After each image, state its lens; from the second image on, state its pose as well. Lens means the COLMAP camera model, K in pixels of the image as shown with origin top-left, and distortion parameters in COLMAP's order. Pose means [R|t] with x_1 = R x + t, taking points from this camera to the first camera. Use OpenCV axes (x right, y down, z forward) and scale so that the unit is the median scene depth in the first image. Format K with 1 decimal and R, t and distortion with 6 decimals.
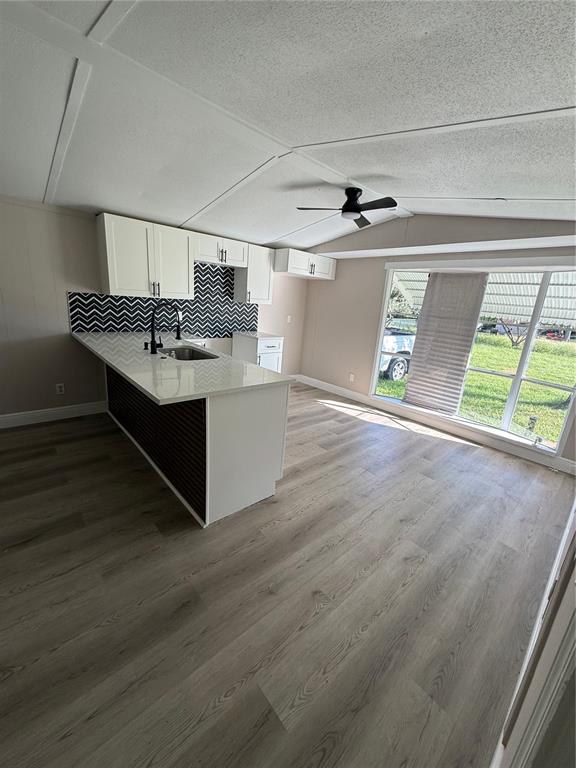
lens RADIAL K [[303.9, 0, 285.2], [0, 303.9, 382.3], [0, 0, 1]] dist [-0.001549, 0.000527]
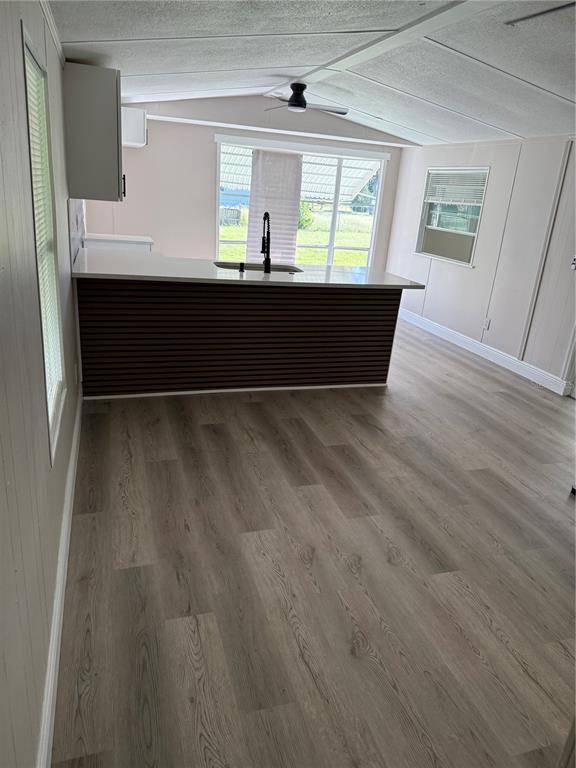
lens RADIAL K [[555.7, 0, 279.6], [0, 555.7, 388.2], [0, 0, 1]] dist [0.058601, -0.018459]
pose [[0.425076, -0.352657, 0.833632, -1.302353], [0.195837, 0.934998, 0.295680, -0.174023], [-0.883718, 0.037570, 0.466509, 0.136990]]
